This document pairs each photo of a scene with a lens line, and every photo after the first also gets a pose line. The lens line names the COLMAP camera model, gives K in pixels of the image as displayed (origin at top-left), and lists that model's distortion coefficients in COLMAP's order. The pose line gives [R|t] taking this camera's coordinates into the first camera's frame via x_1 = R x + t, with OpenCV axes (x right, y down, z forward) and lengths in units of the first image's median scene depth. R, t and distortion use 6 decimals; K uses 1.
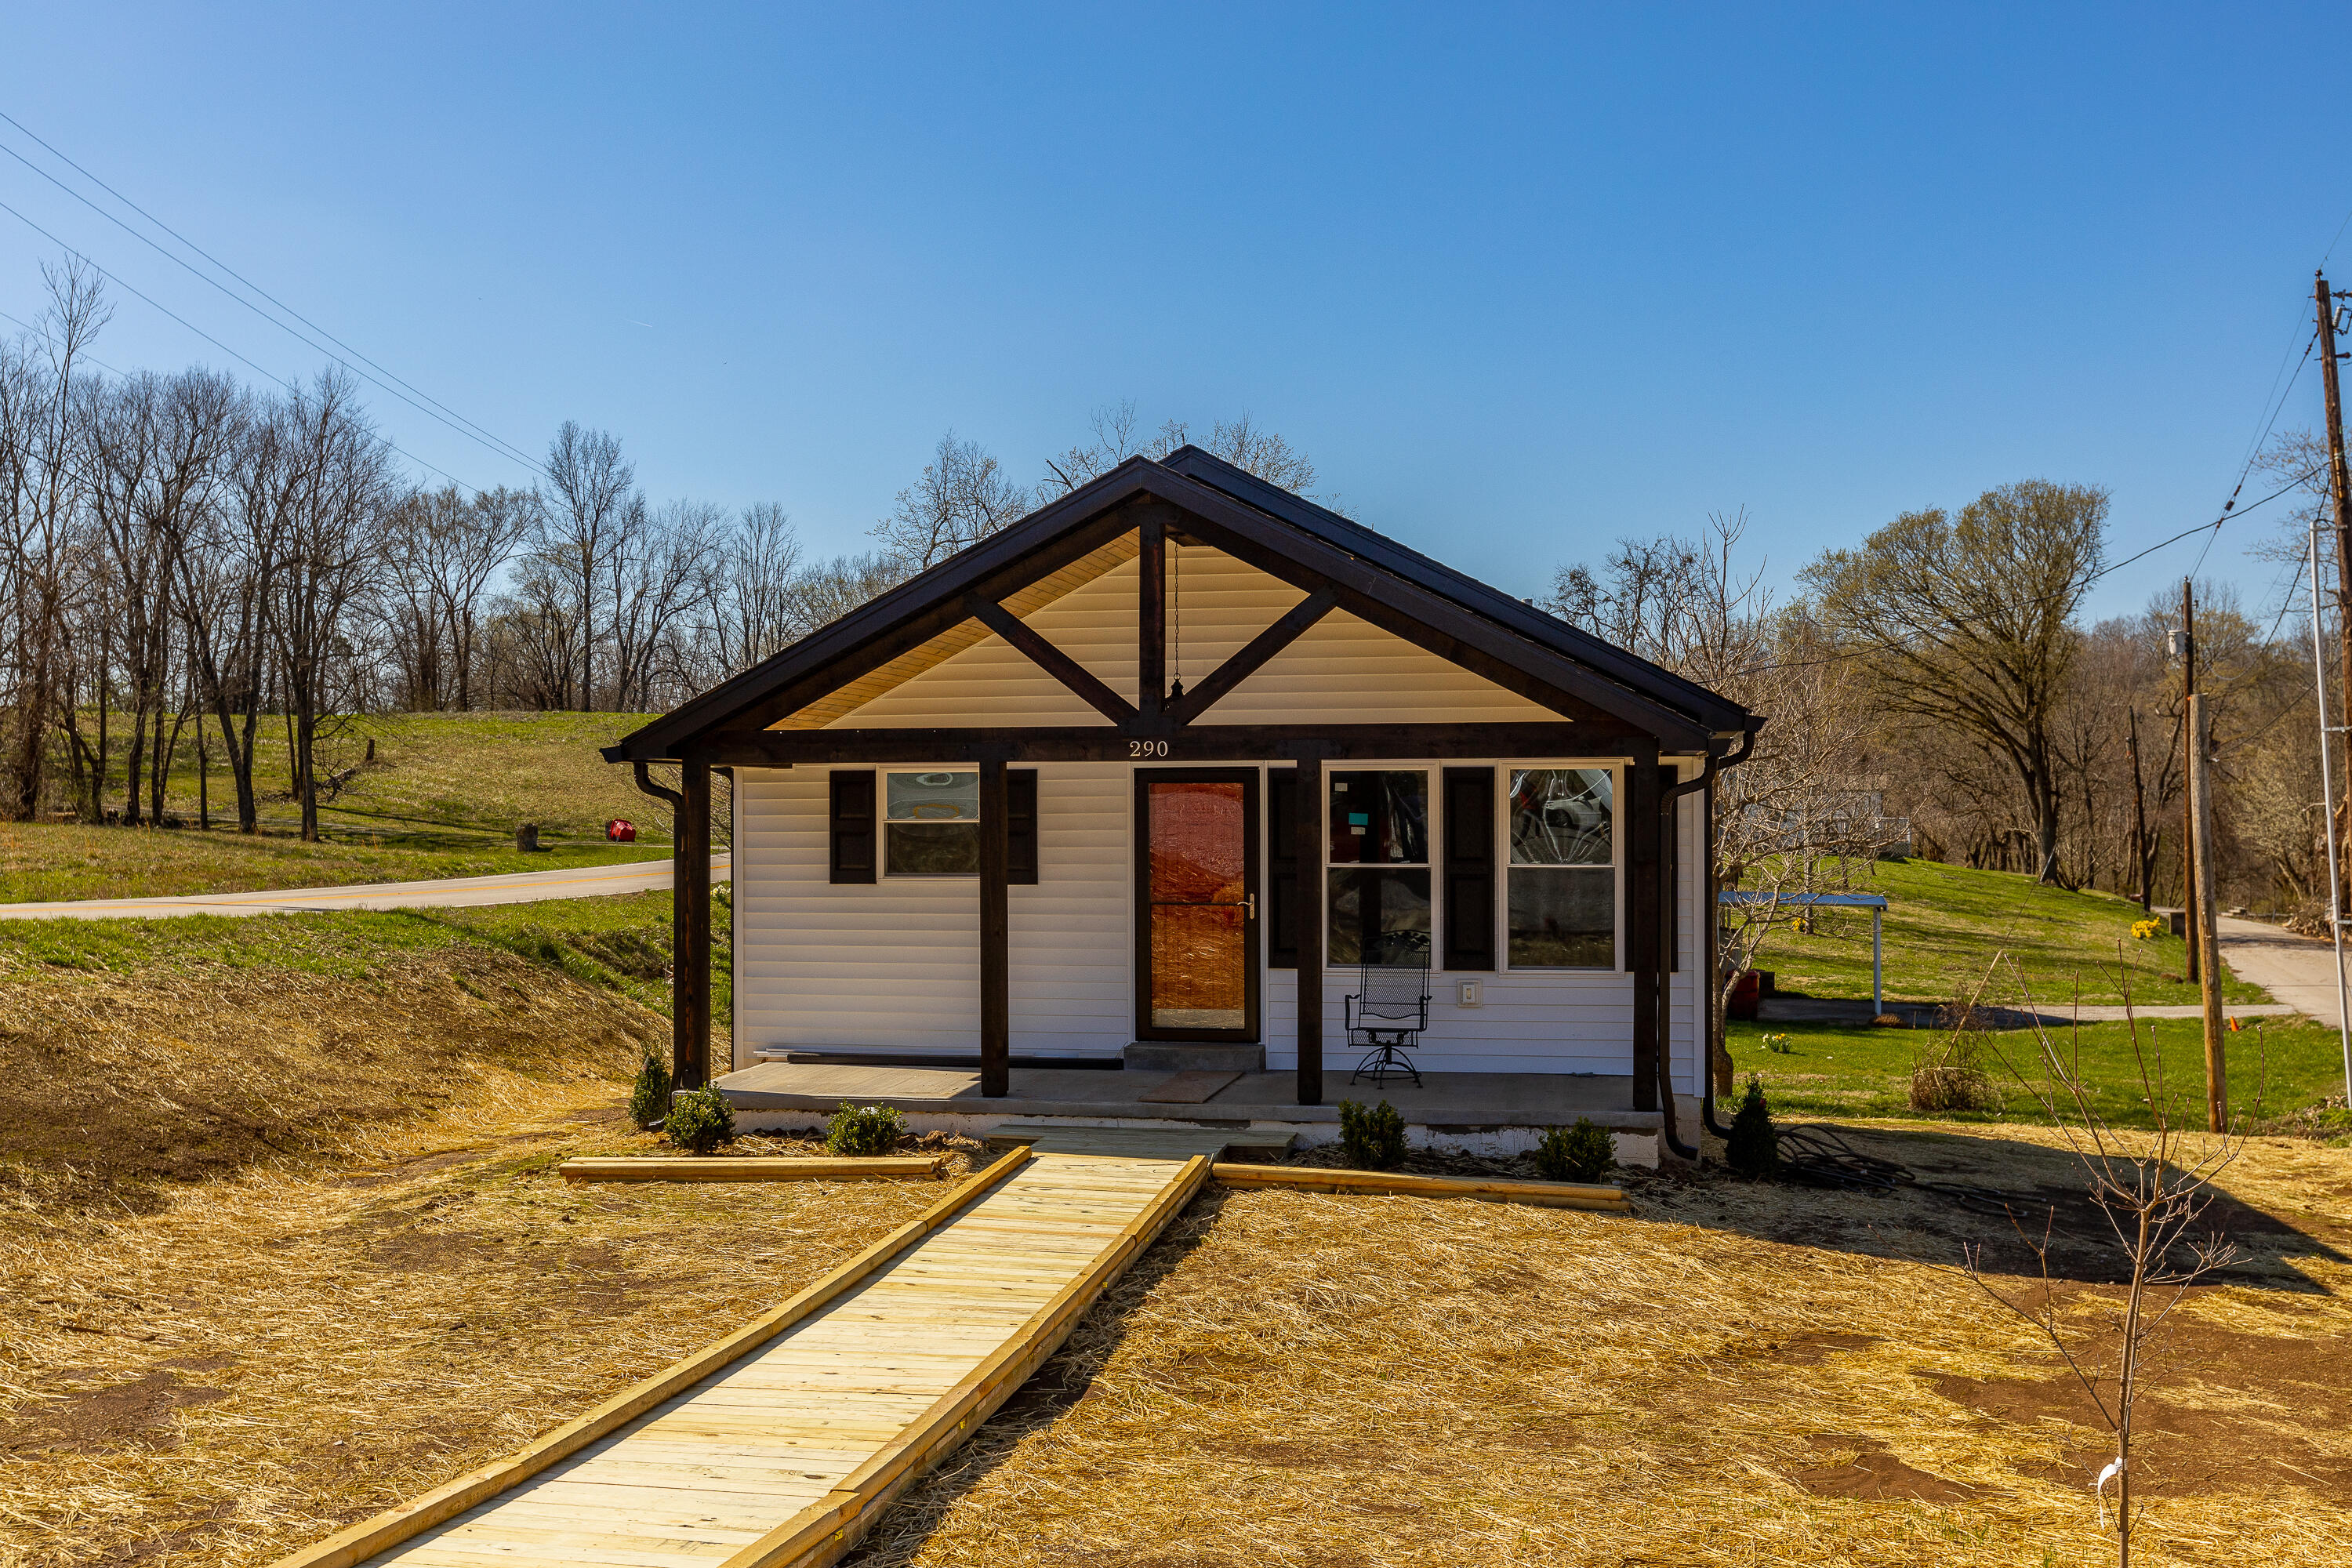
lens RADIAL K [[2366.7, 0, 1175.9], [0, 2366.7, 783.3], [0, 0, 1]] dist [-0.011637, 0.011513]
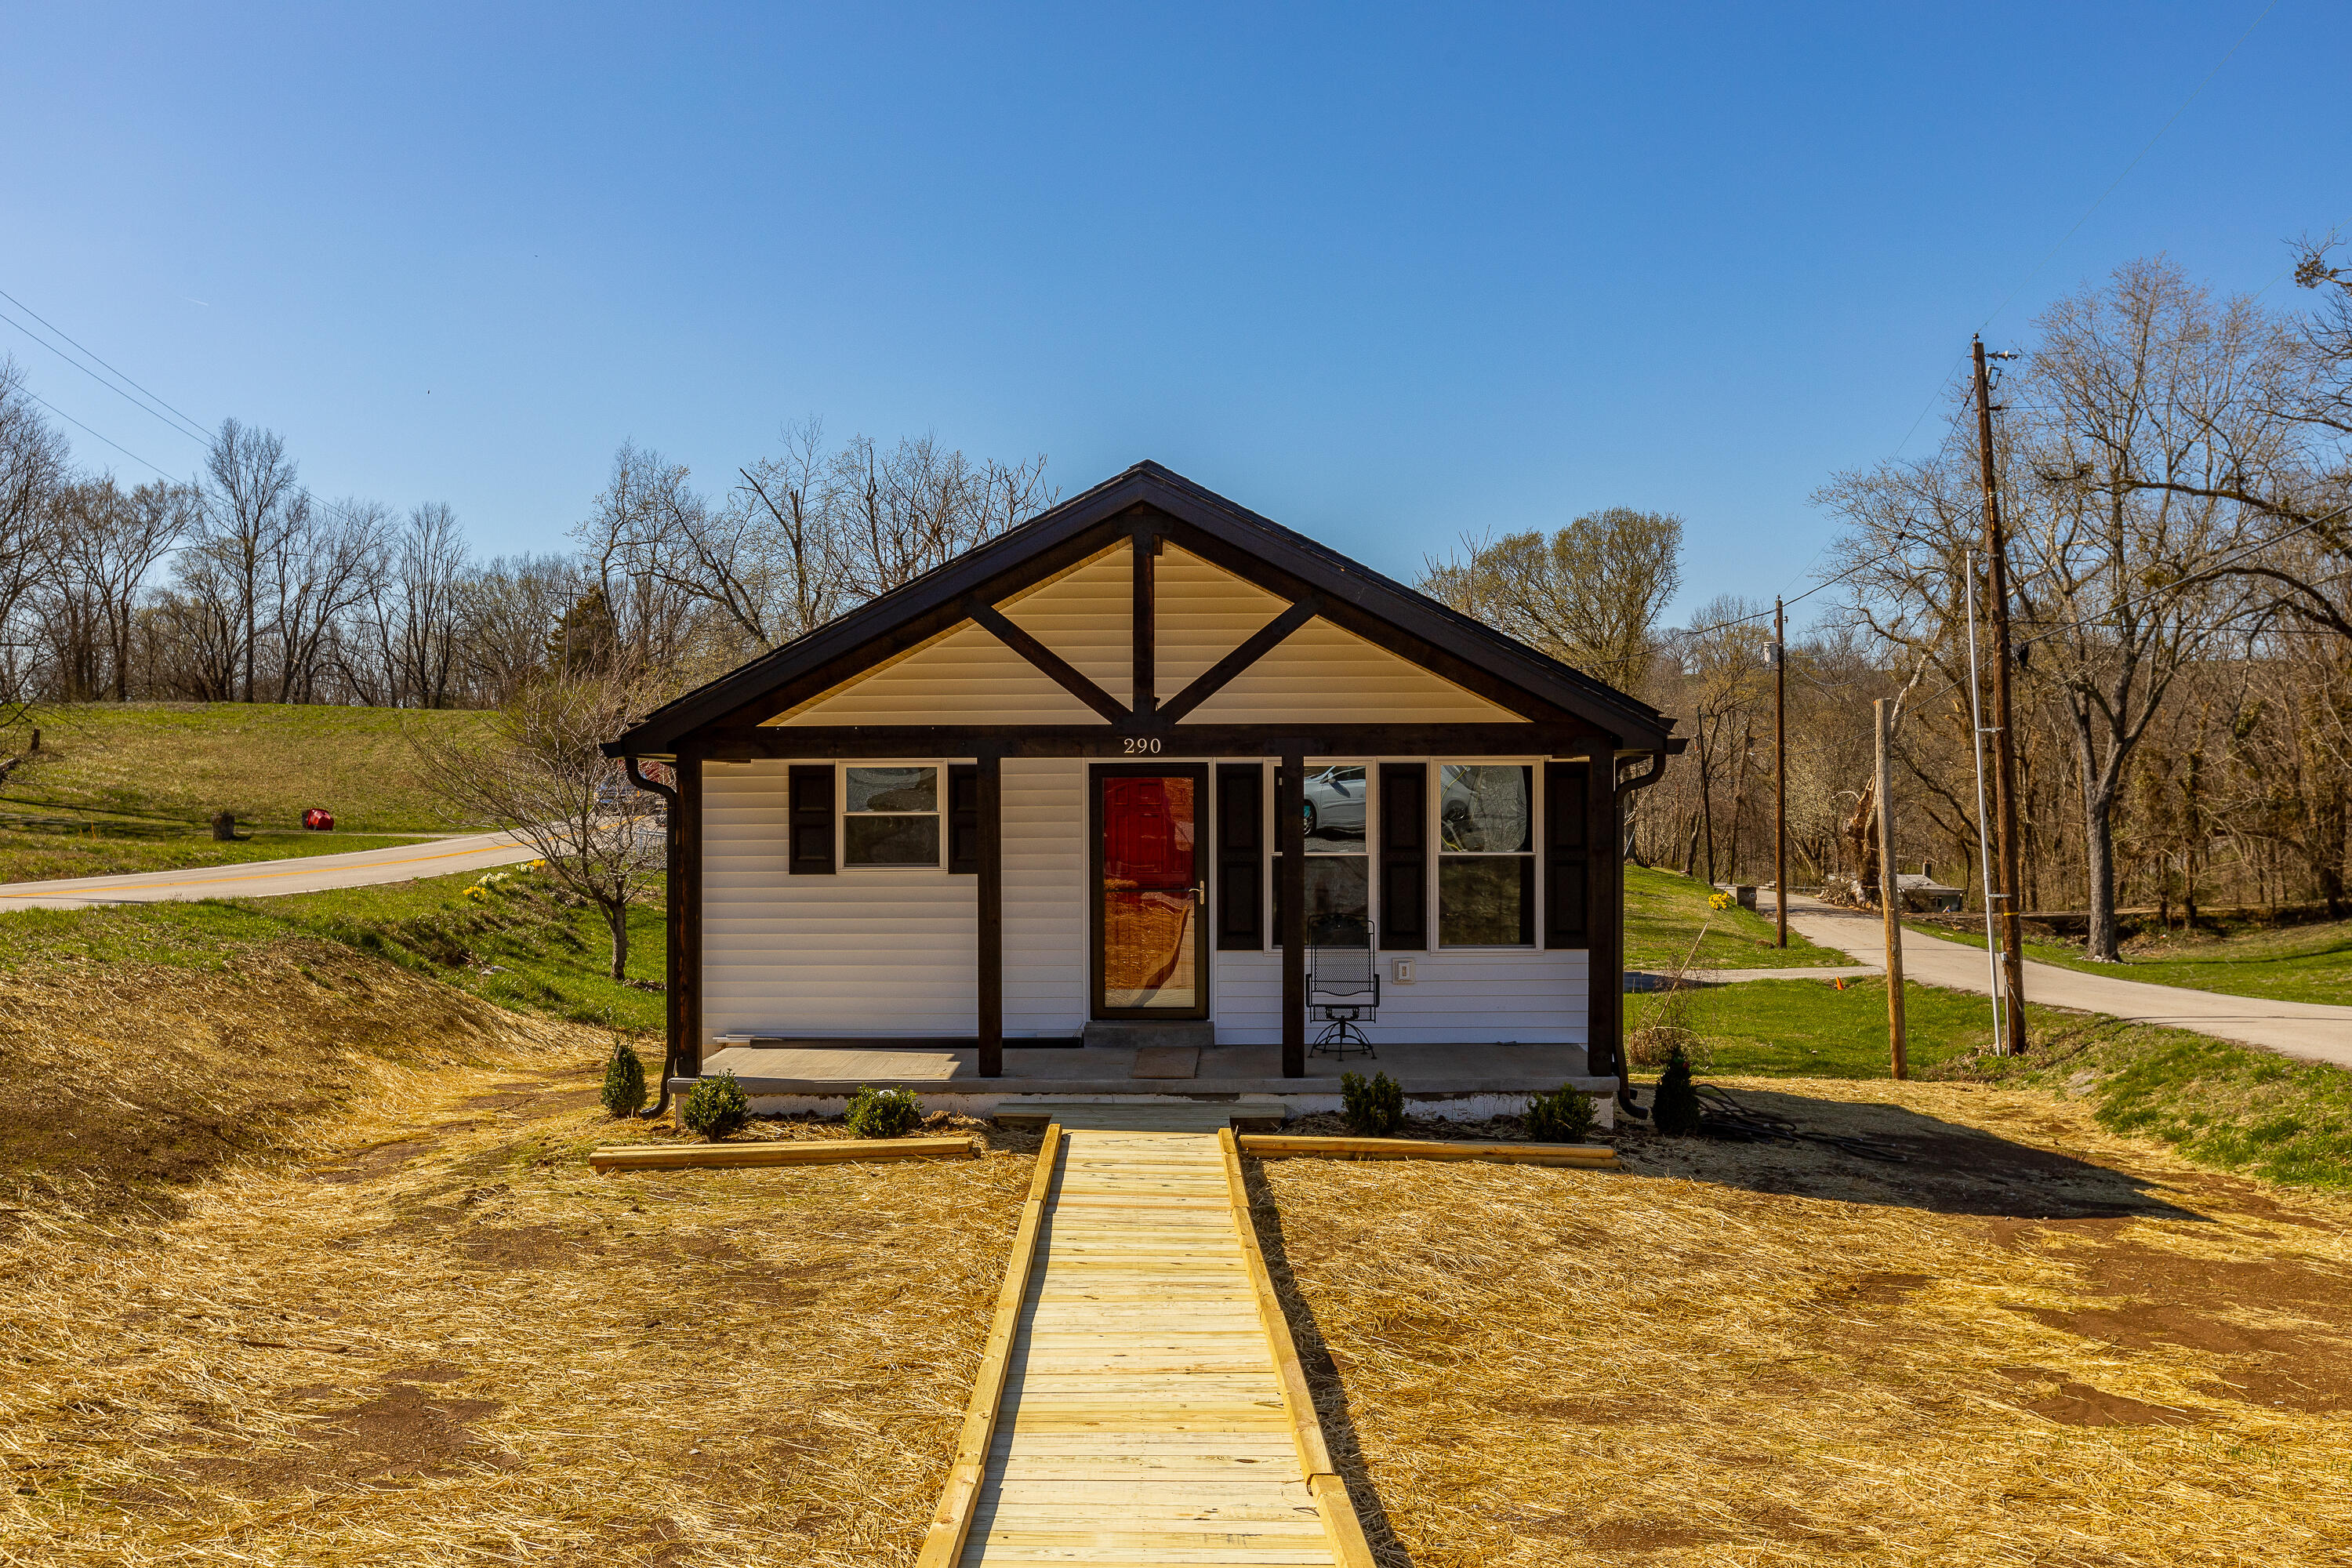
lens RADIAL K [[2169.7, 0, 1176.1], [0, 2169.7, 785.6], [0, 0, 1]] dist [-0.005272, 0.004015]
pose [[0.983941, -0.000132, 0.178492, -0.149555], [-0.000922, 0.999983, 0.005823, -0.002164], [-0.178490, -0.005894, 0.983924, 0.034845]]
